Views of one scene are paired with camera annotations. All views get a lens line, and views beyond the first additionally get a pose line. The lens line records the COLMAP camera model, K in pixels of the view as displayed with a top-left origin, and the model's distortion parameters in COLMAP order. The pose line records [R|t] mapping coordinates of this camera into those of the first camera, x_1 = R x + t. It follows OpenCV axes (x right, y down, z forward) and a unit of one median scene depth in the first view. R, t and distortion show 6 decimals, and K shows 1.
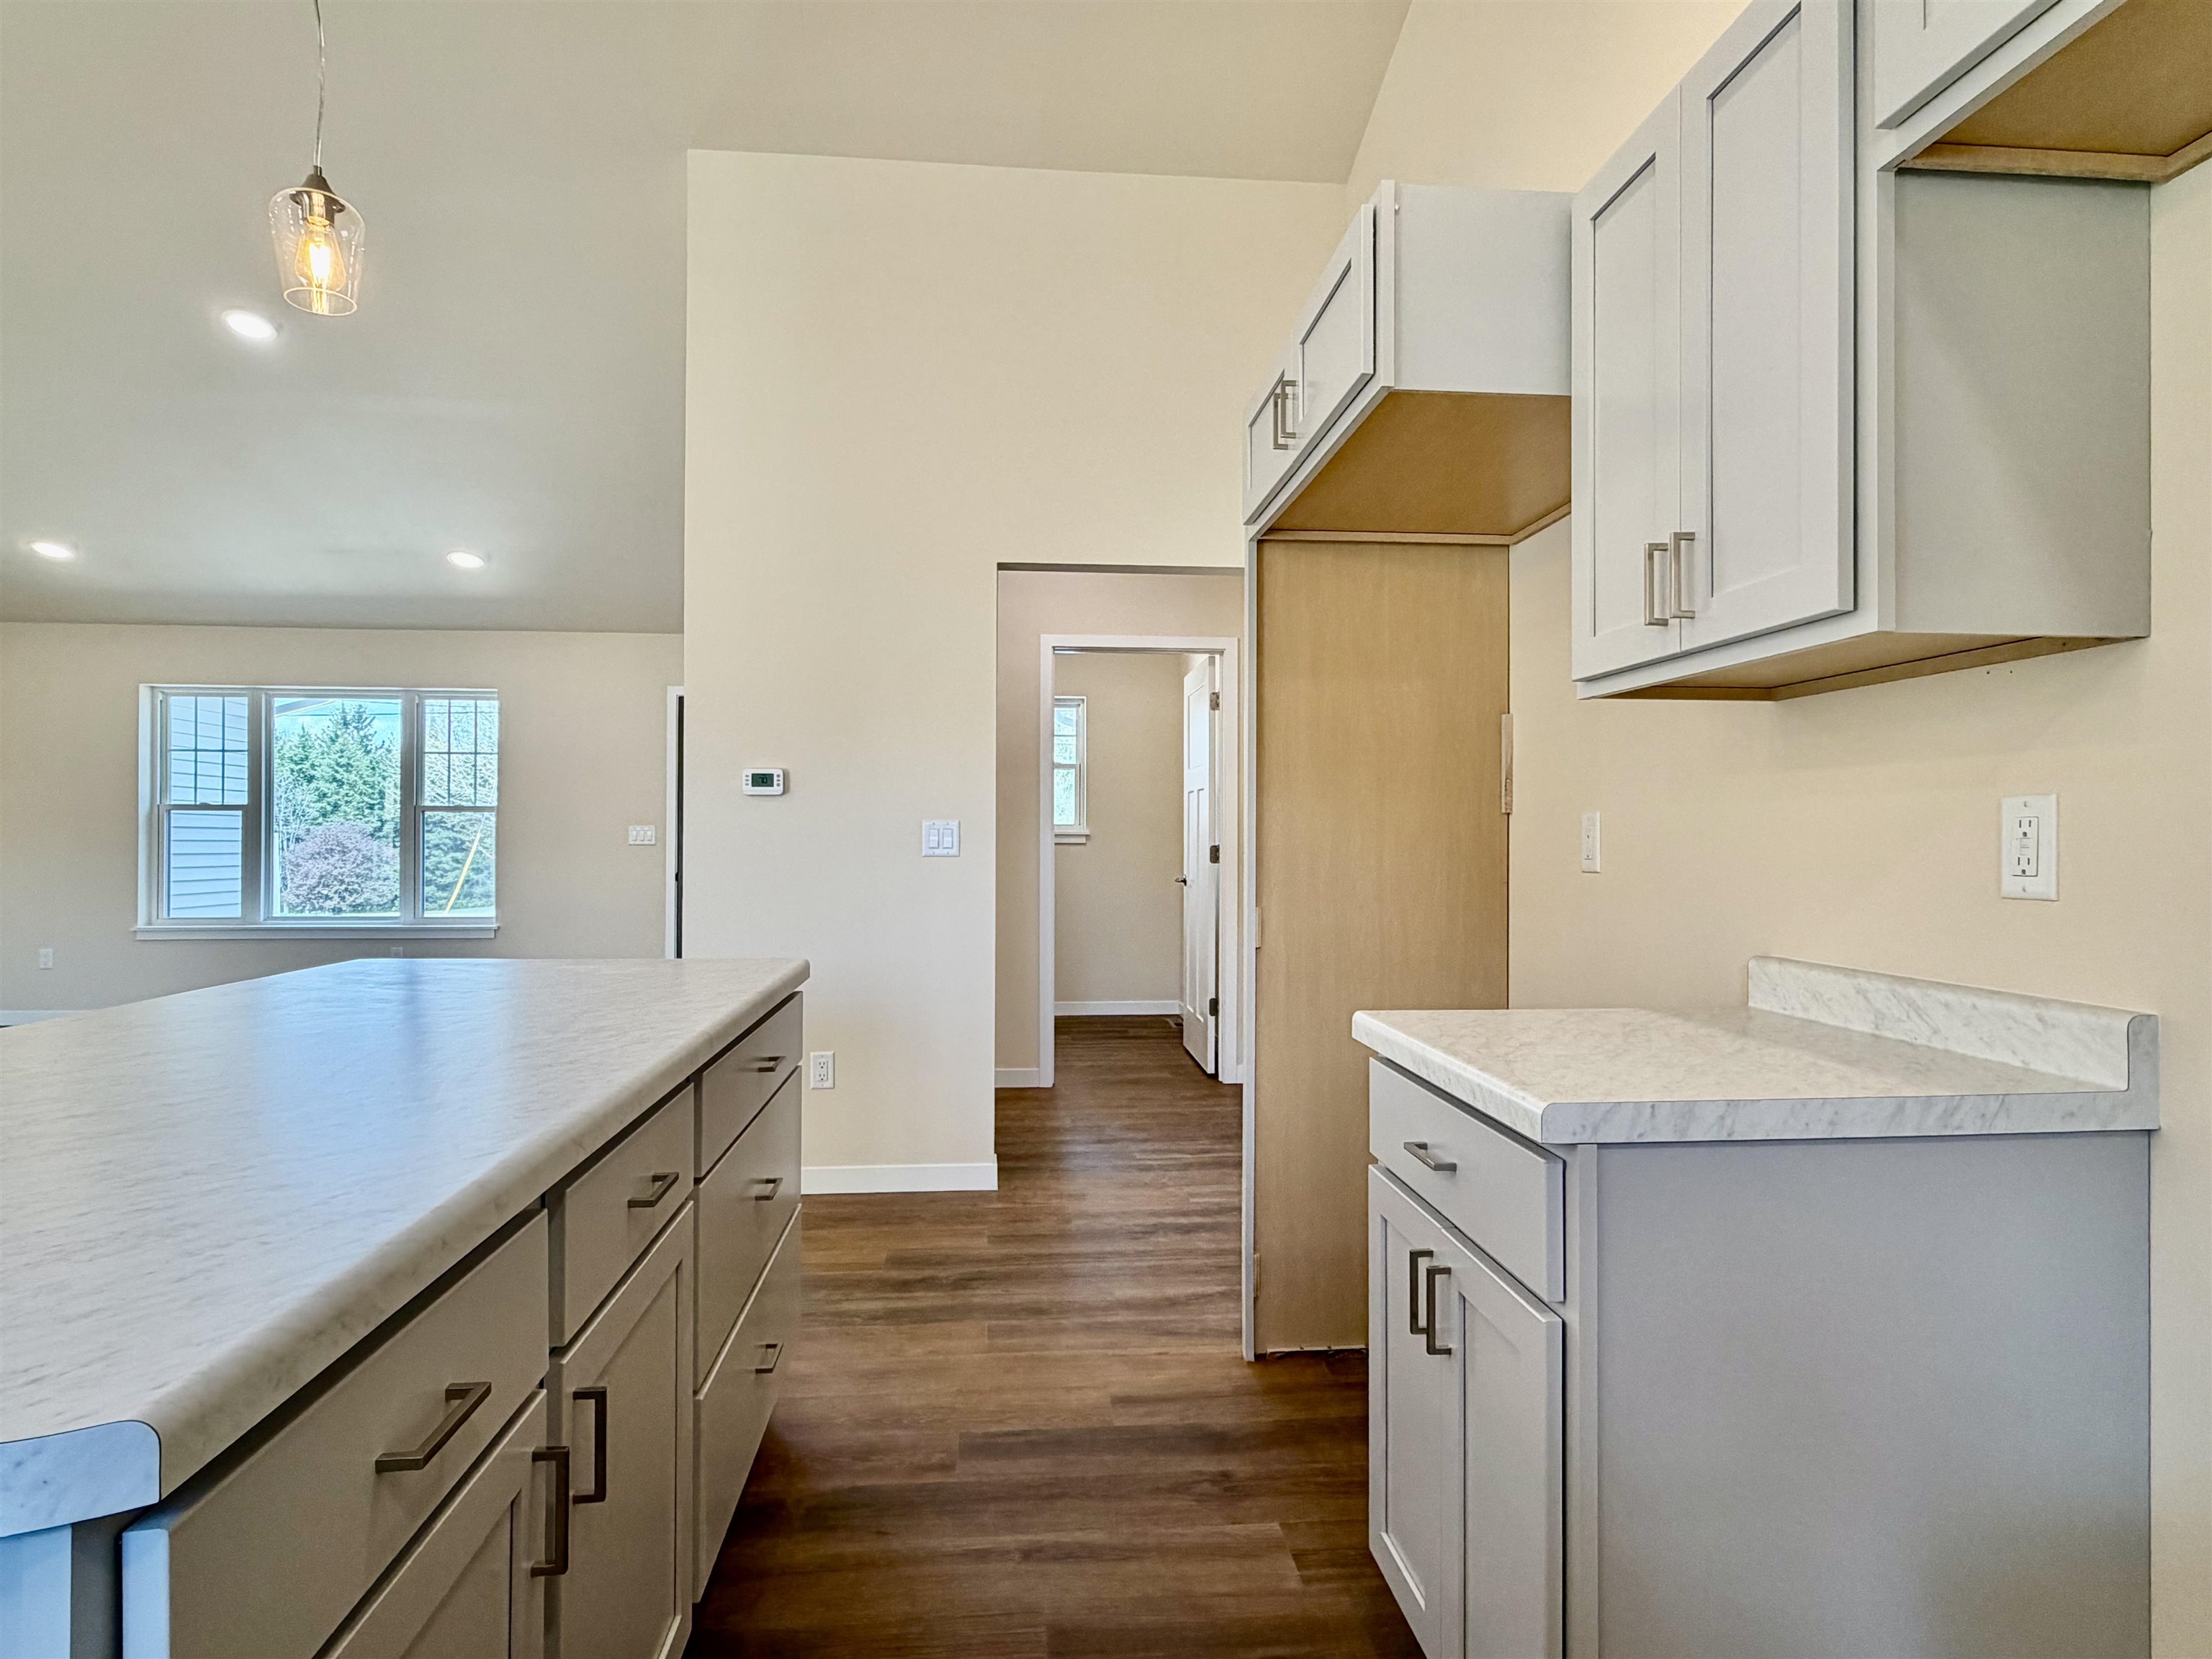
lens RADIAL K [[1194.5, 0, 1105.5], [0, 1194.5, 832.8], [0, 0, 1]] dist [-0.001082, -0.000123]
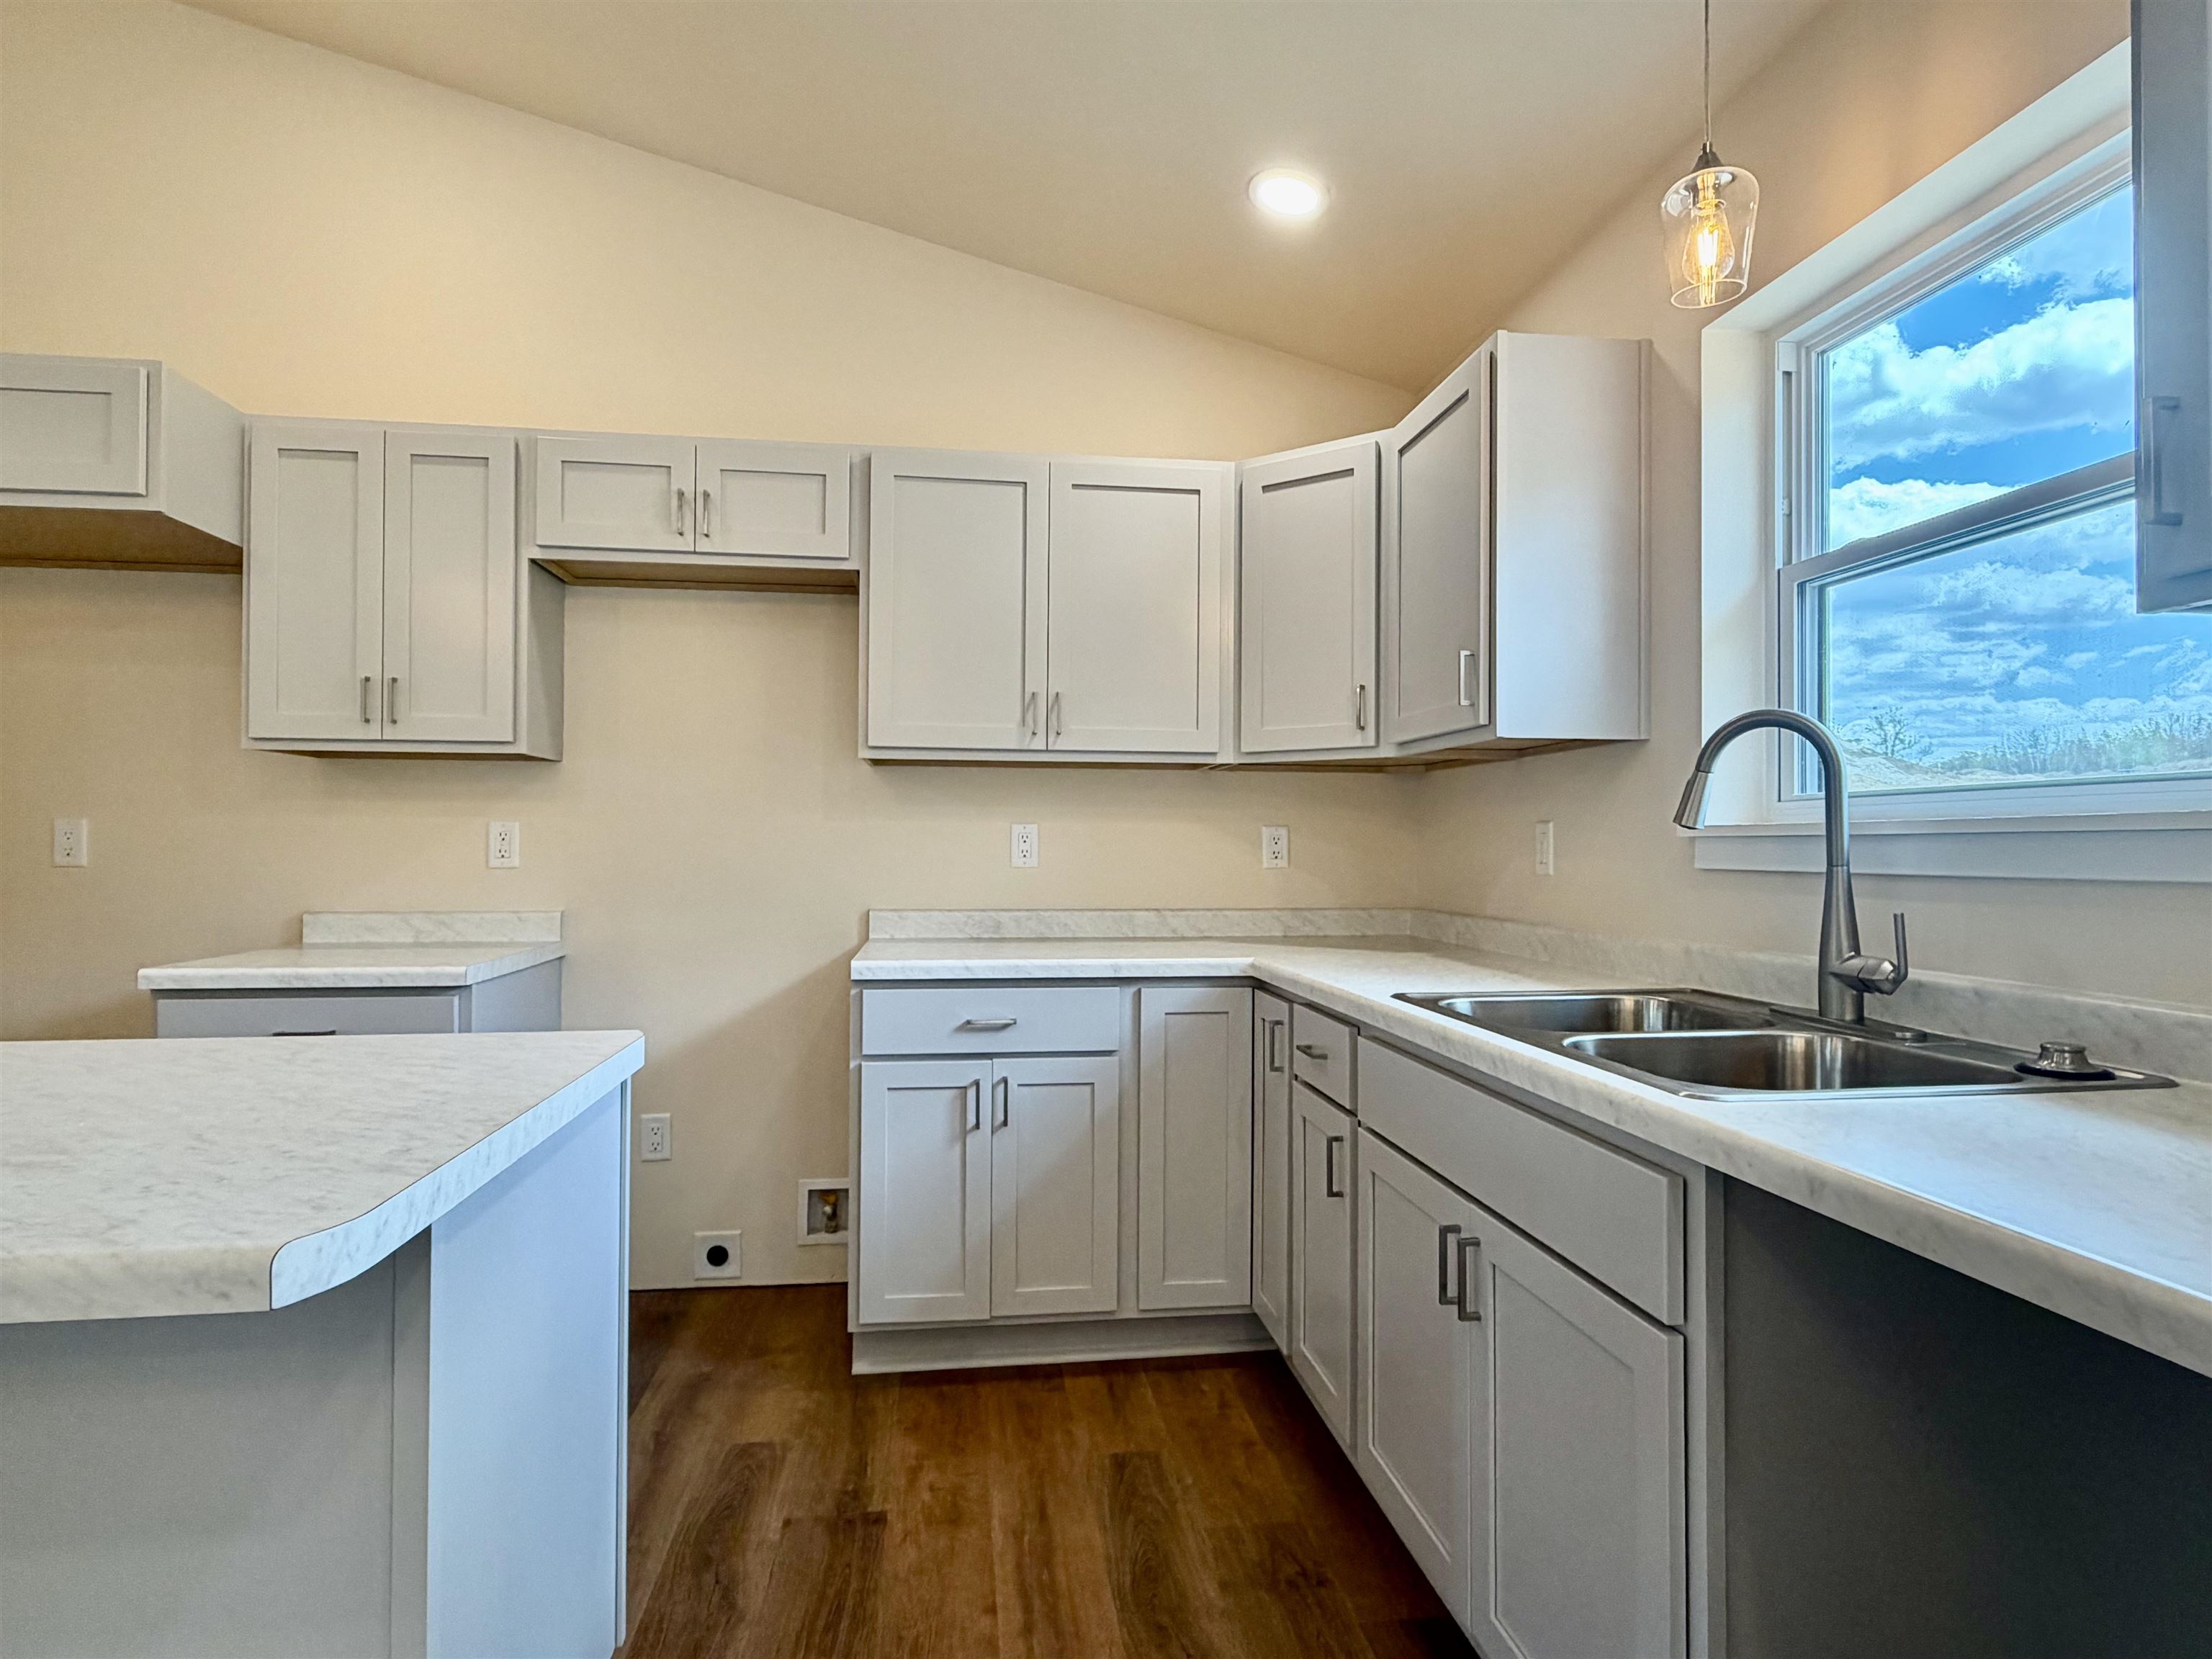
lens RADIAL K [[1194.5, 0, 1105.5], [0, 1194.5, 832.8], [0, 0, 1]] dist [-0.001082, -0.000123]
pose [[-0.039554, 0.006993, 0.999193, -1.341602], [-0.005416, 0.999959, -0.007213, 0.000374], [-0.999203, -0.005697, -0.039515, -0.041701]]
